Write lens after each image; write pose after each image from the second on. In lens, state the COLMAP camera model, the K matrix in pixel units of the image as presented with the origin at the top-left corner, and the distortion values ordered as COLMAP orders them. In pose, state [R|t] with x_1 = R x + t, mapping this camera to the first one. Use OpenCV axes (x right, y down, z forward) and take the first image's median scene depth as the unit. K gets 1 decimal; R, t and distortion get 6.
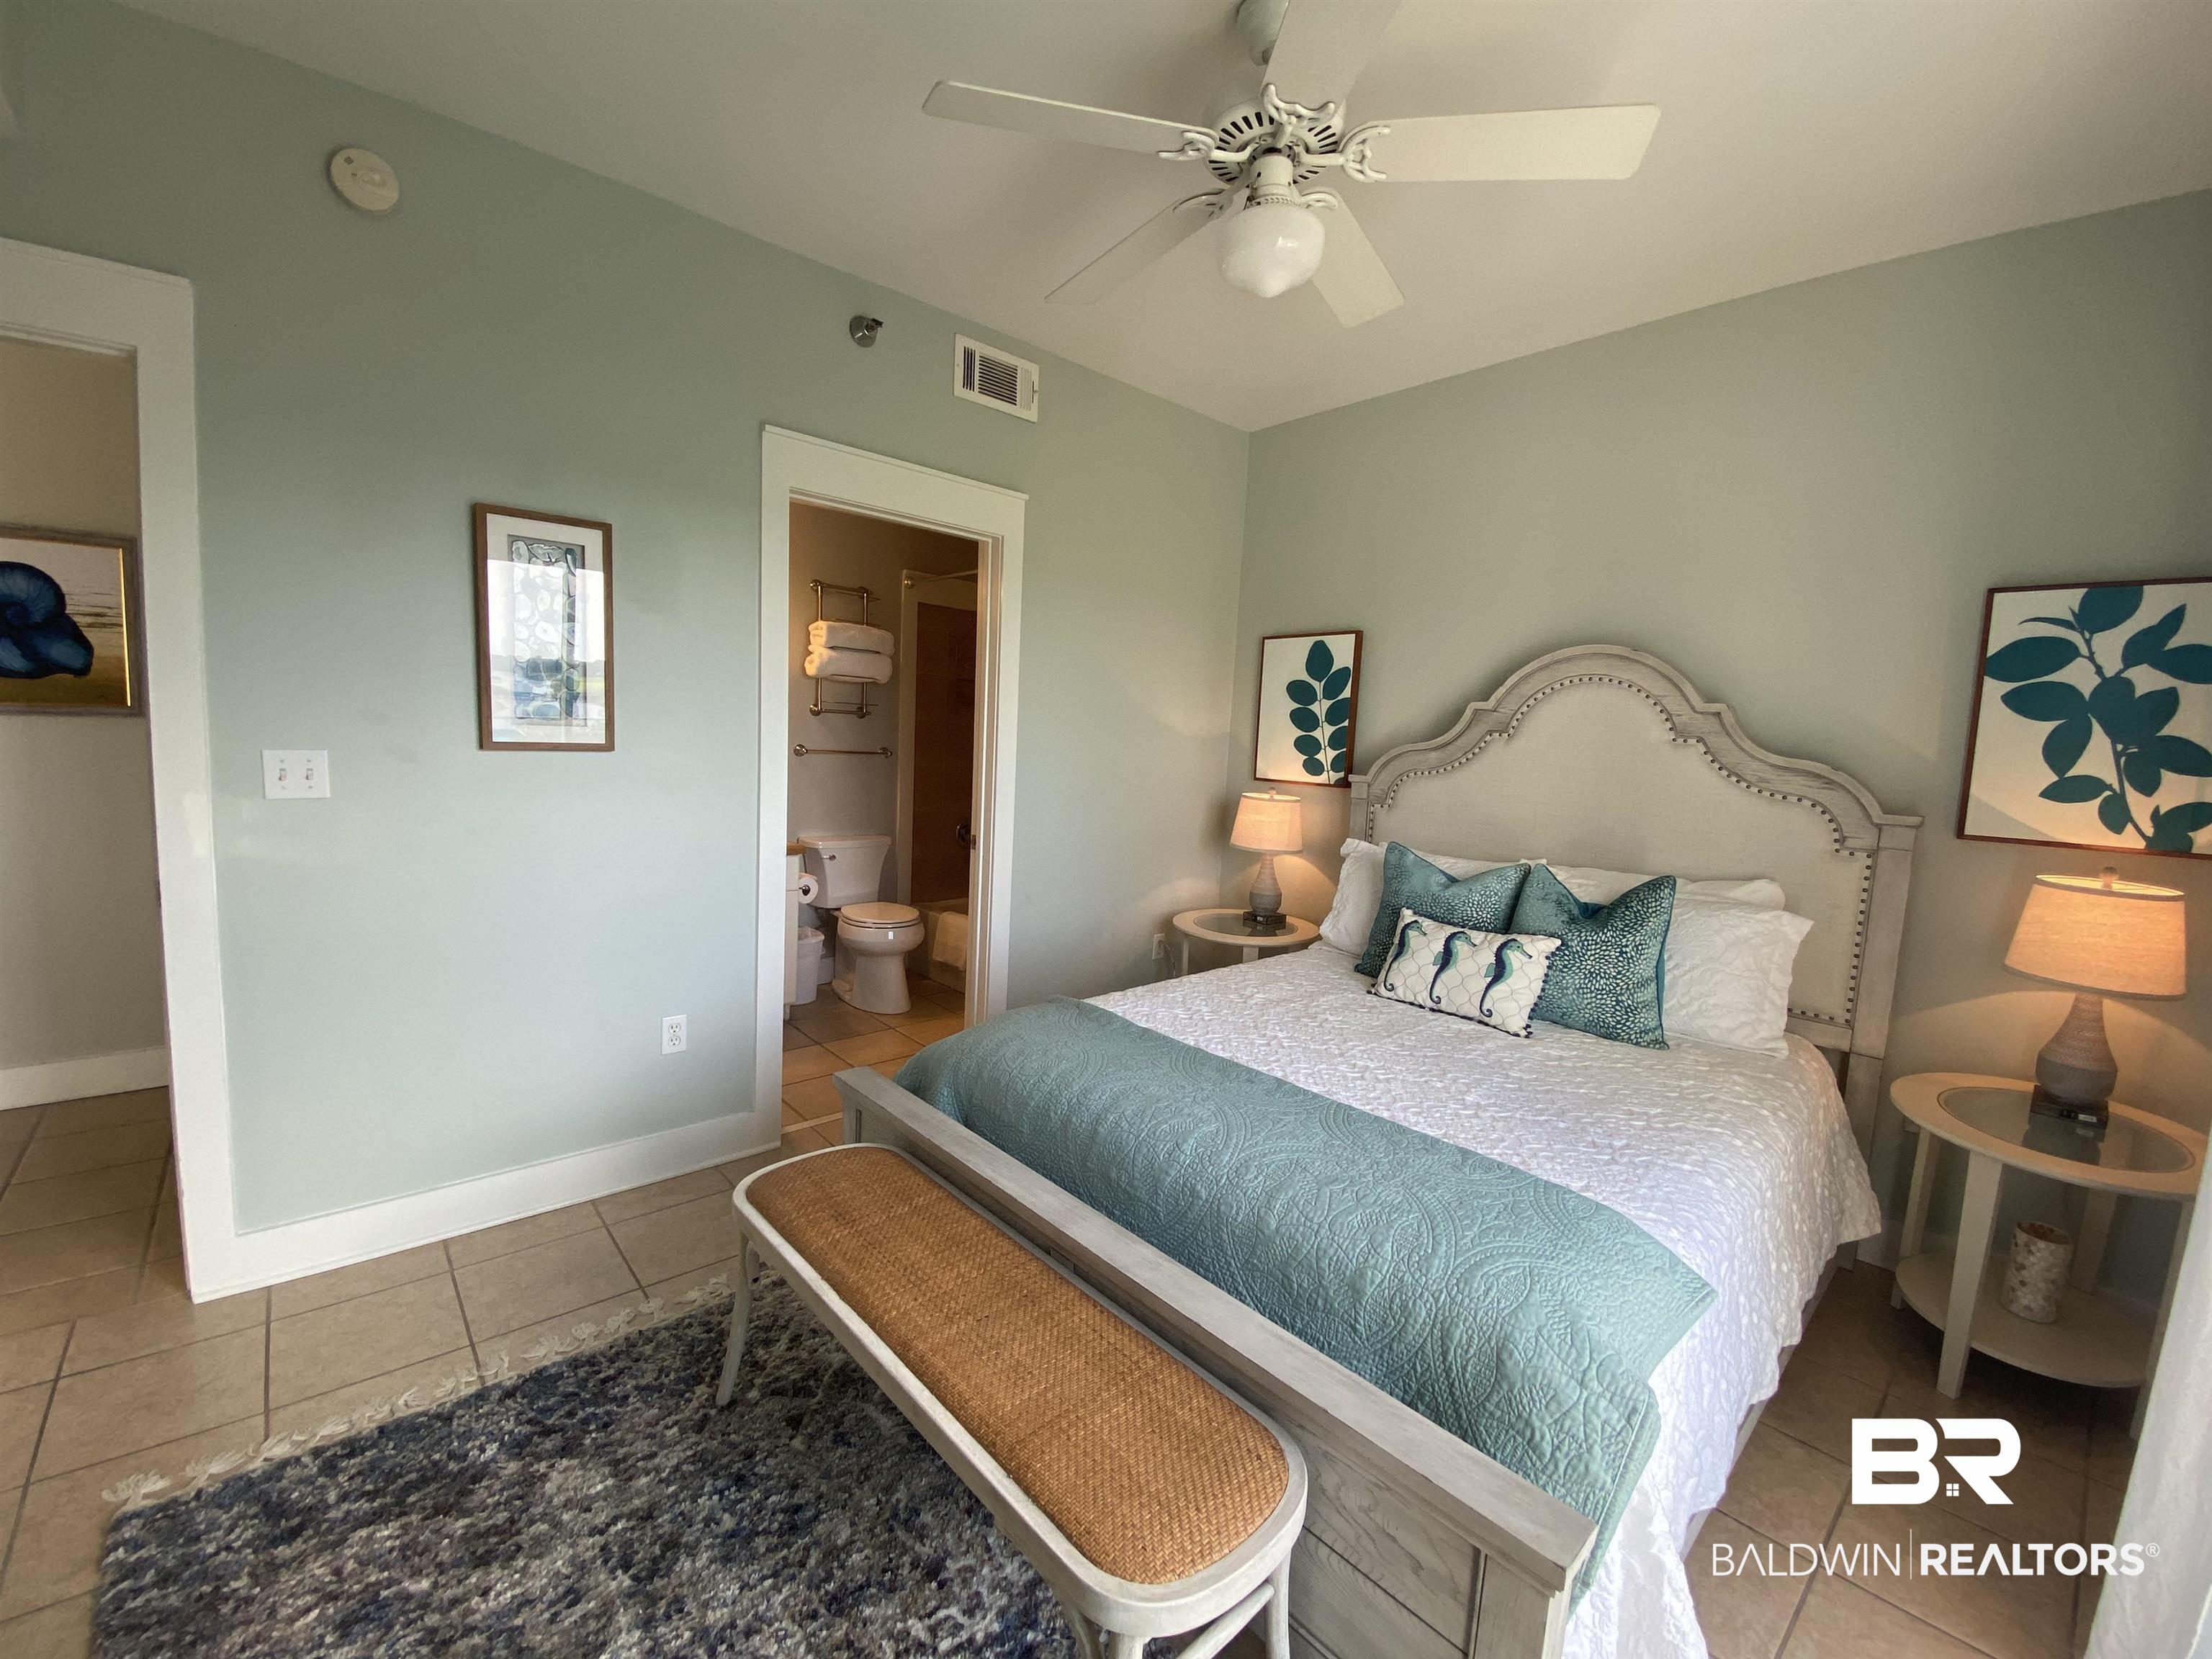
lens RADIAL K [[887.5, 0, 1106.1], [0, 887.5, 827.2], [0, 0, 1]] dist [0.013311, -0.016166]
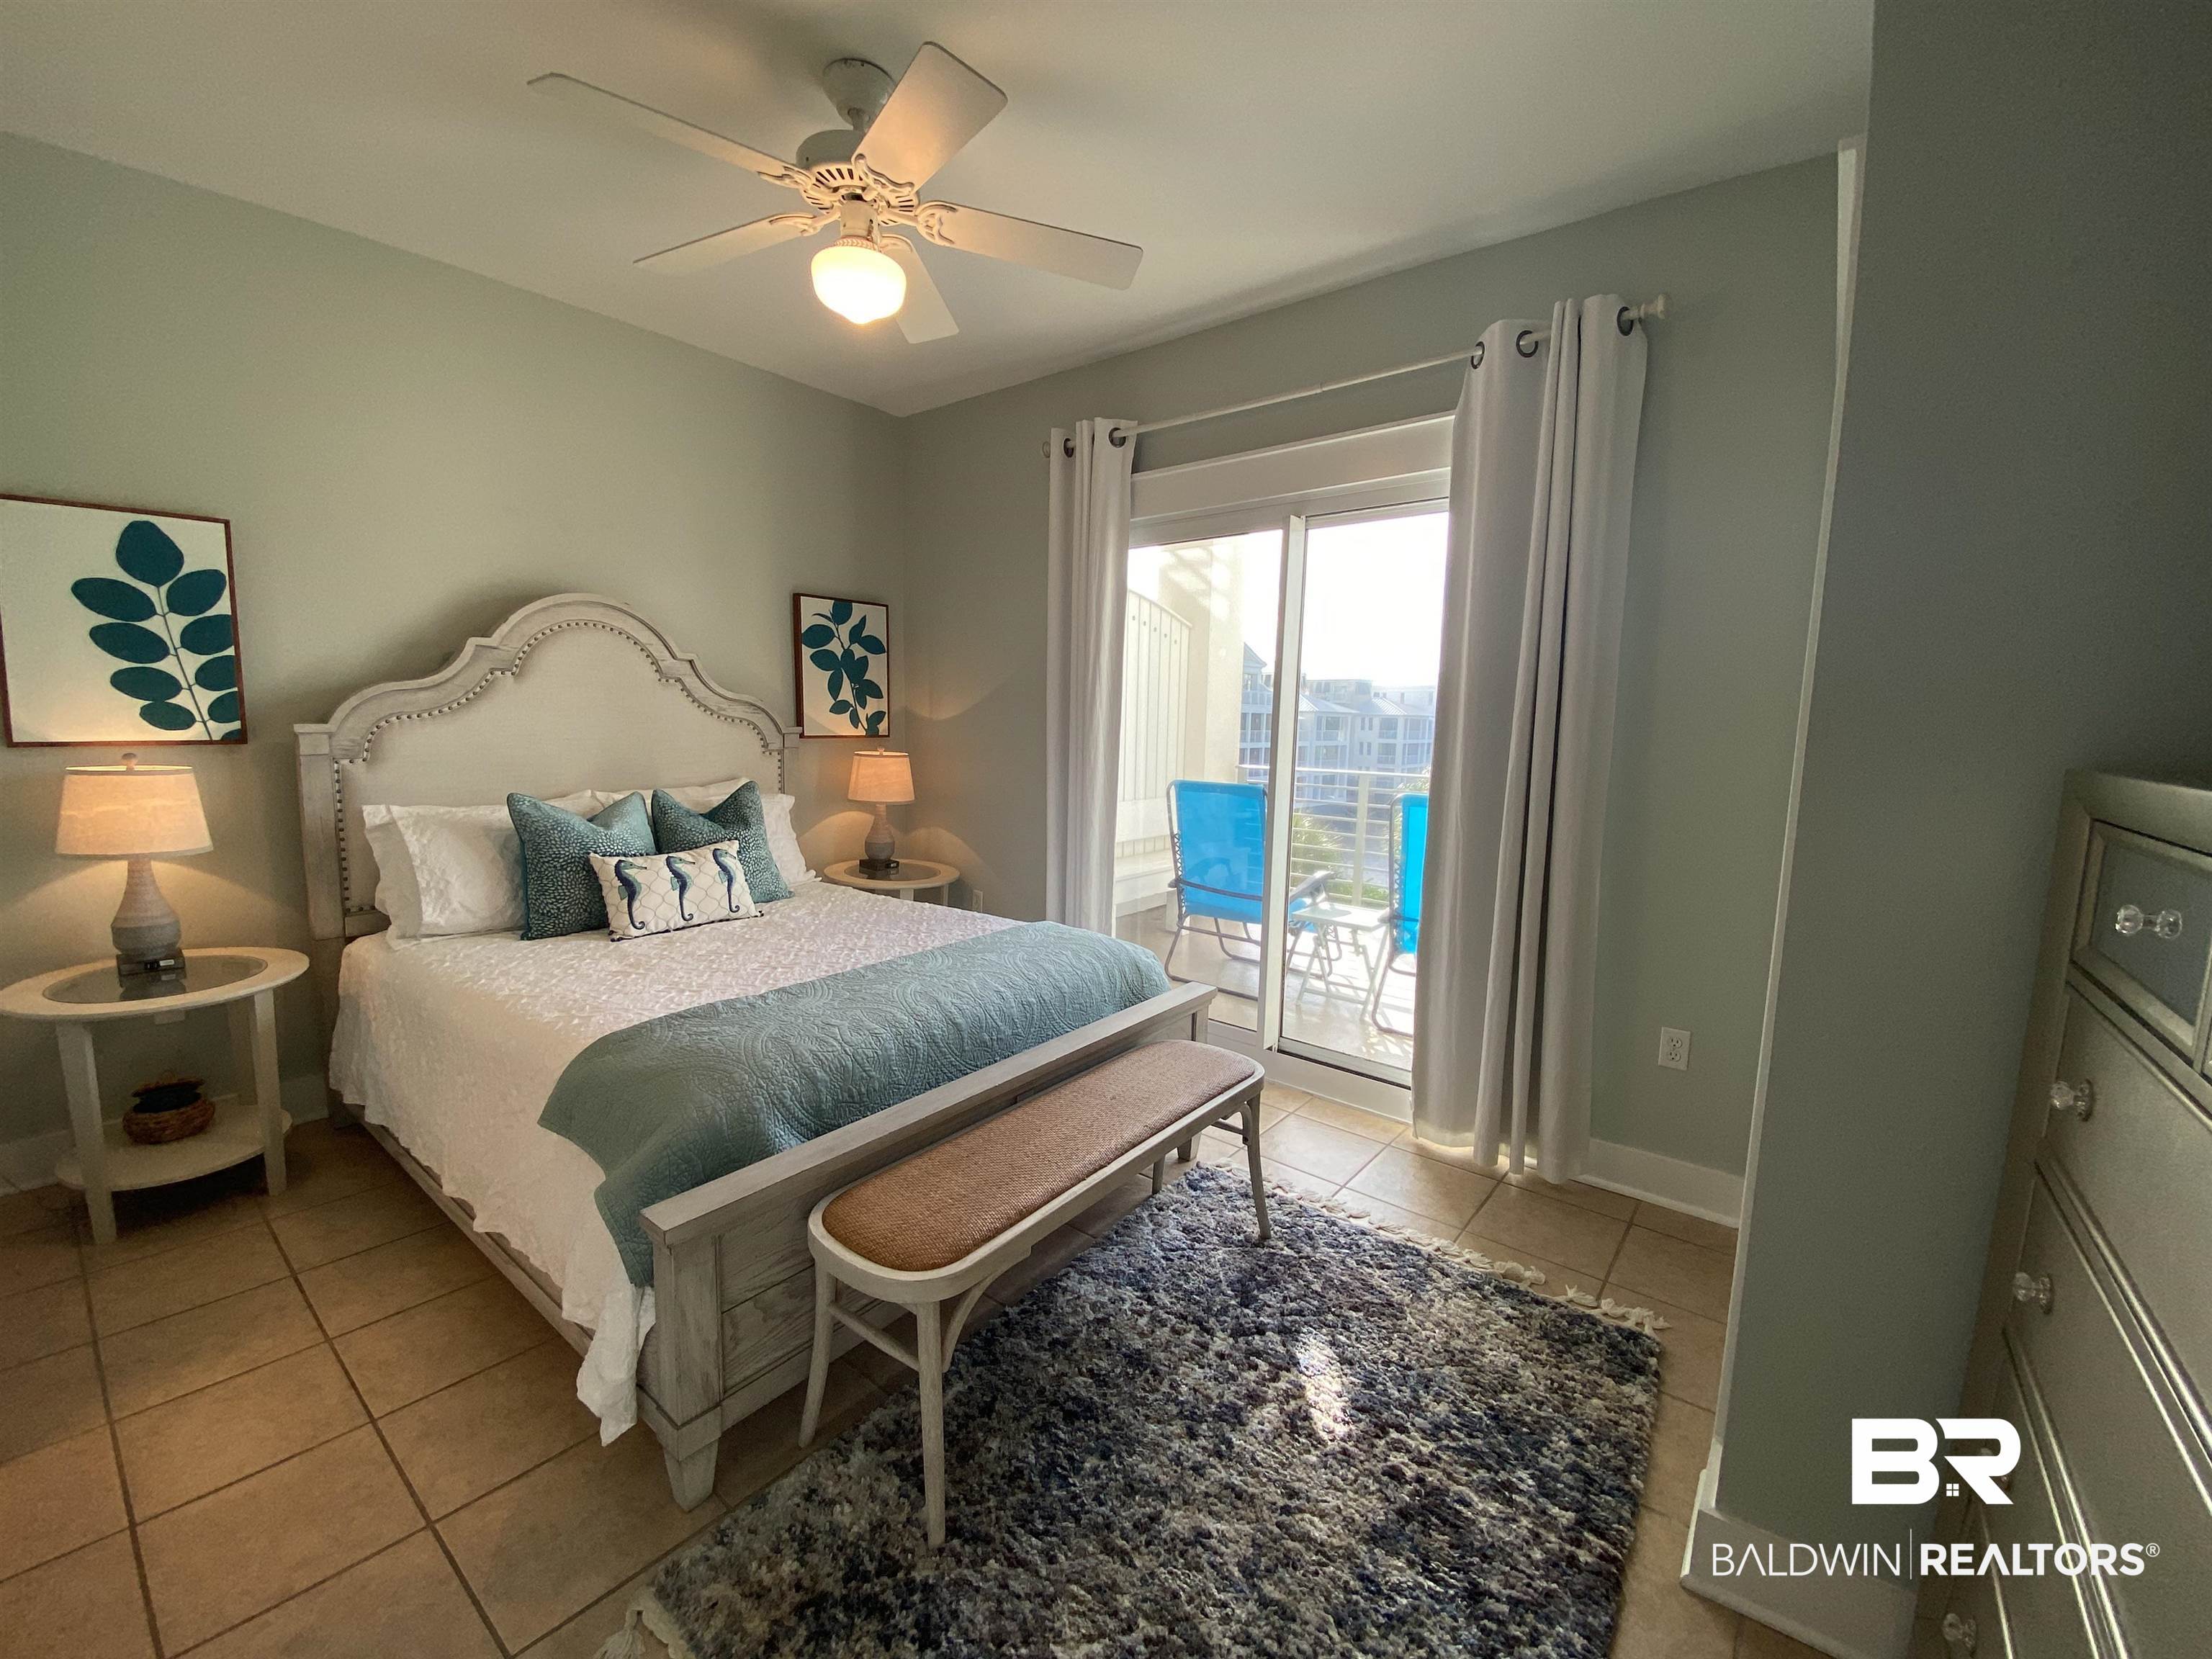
lens RADIAL K [[887.5, 0, 1096.4], [0, 887.5, 827.9], [0, 0, 1]] dist [0.013311, -0.016166]
pose [[-0.152280, -0.172659, 0.973139, -0.760251], [0.071753, 0.980093, 0.185121, -0.085811], [-0.985729, 0.098016, -0.136860, 0.612003]]
